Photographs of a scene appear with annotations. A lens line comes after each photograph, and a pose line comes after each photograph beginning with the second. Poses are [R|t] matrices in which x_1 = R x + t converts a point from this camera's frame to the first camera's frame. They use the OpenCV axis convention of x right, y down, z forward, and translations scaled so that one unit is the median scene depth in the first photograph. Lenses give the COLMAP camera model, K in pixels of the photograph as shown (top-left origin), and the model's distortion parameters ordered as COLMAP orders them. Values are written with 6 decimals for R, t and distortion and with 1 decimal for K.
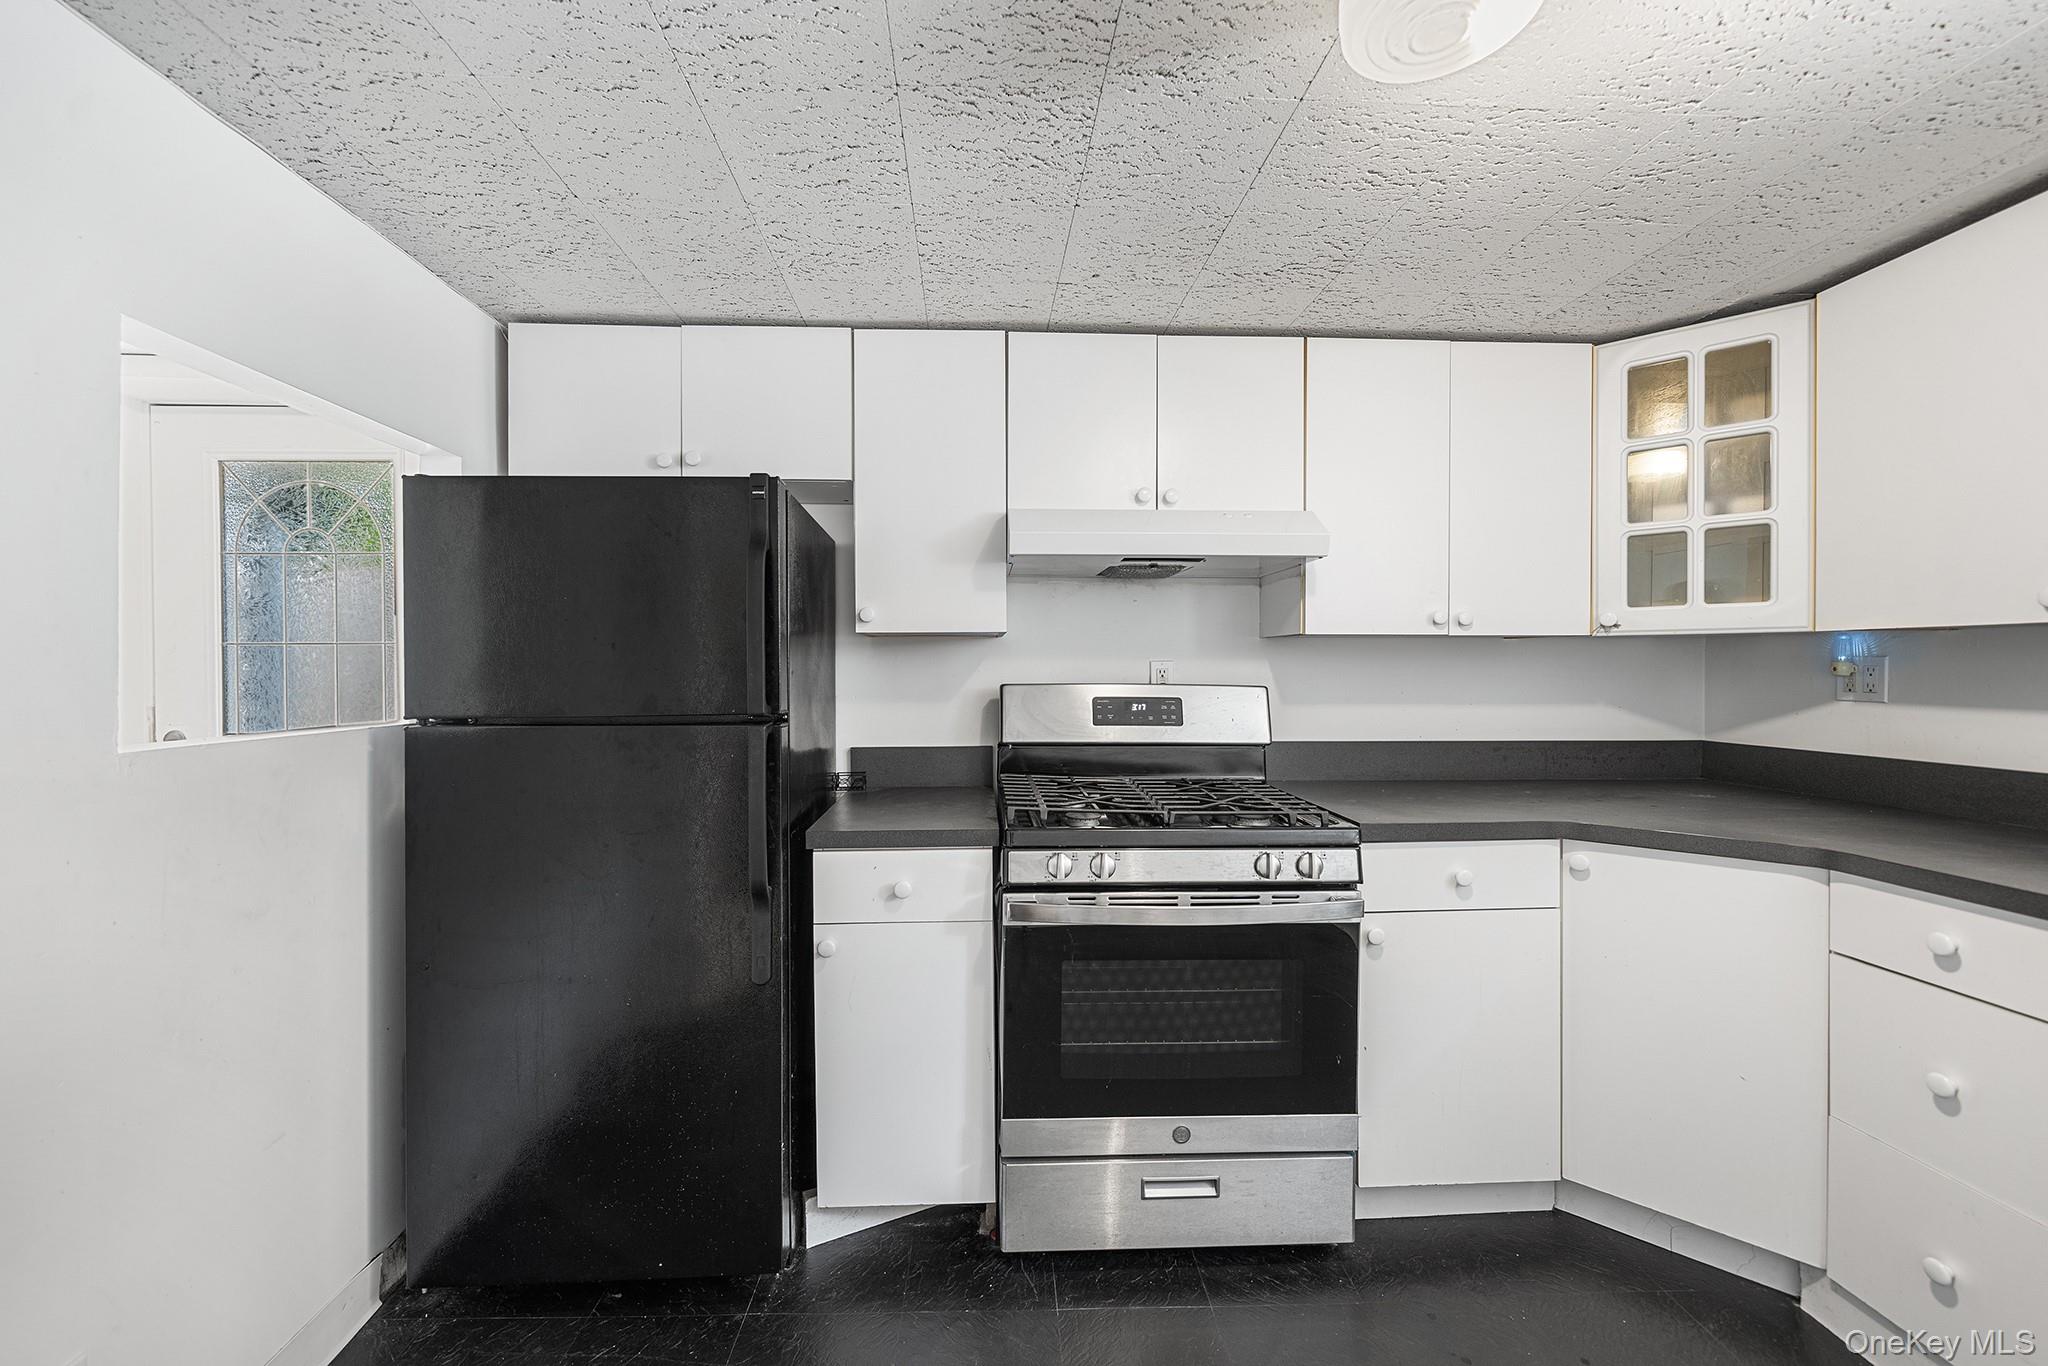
lens RADIAL K [[819.3, 0, 1018.0], [0, 819.3, 680.1], [0, 0, 1]] dist [-0.002126, 0.000163]
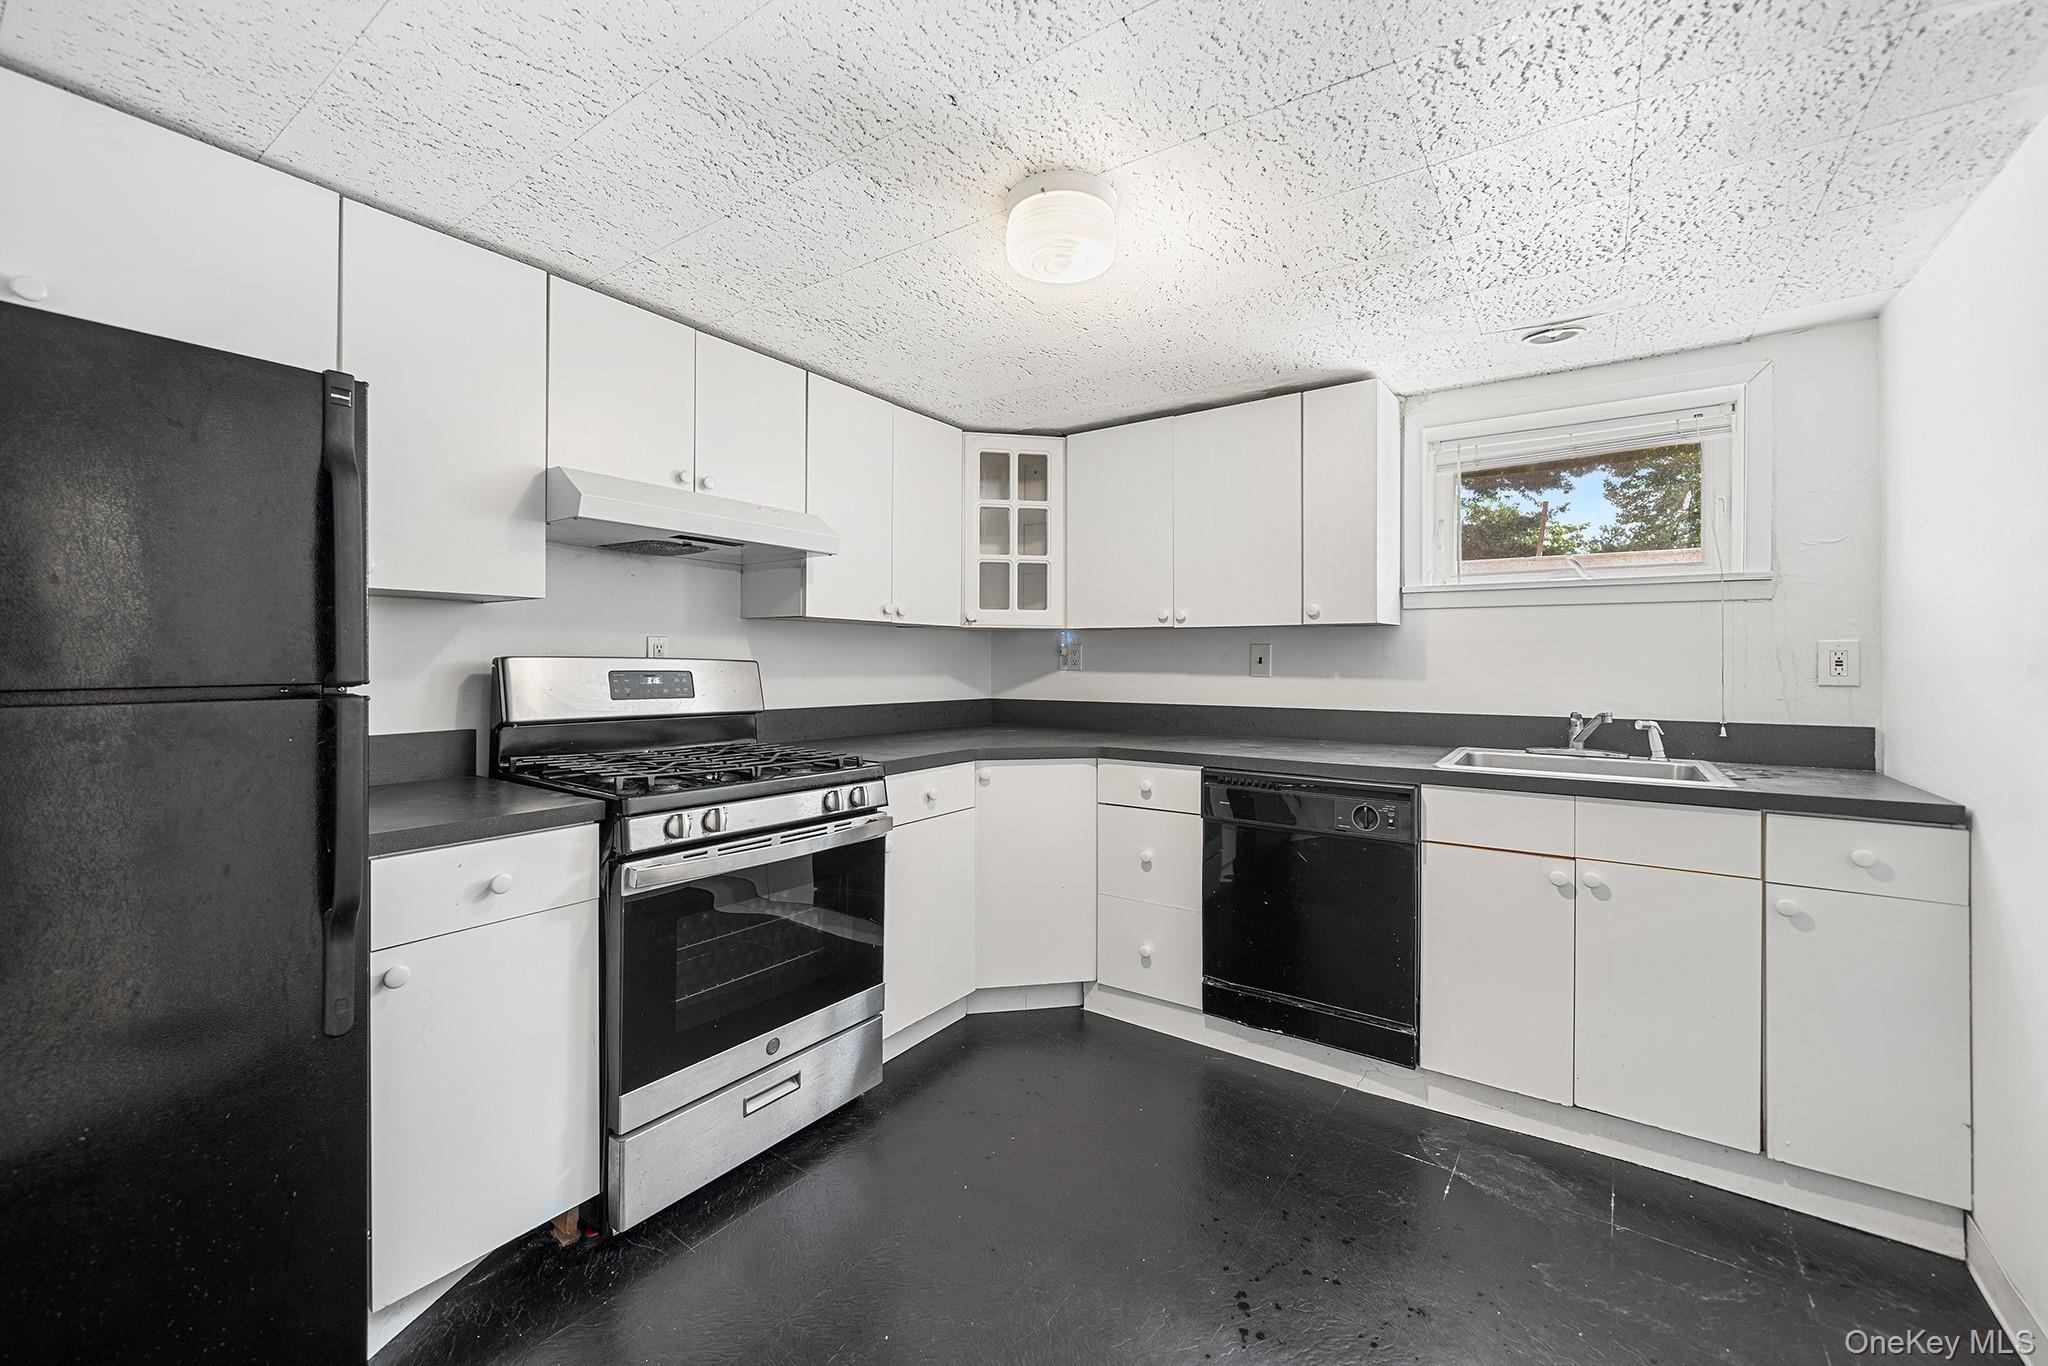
lens RADIAL K [[819.3, 0, 1039.6], [0, 819.3, 664.1], [0, 0, 1]] dist [-0.002126, 0.000163]
pose [[0.595276, 0.001813, 0.803519, -0.464634], [0.008483, 0.999928, -0.008541, 0.030838], [-0.803477, 0.011900, 0.595217, 0.010125]]
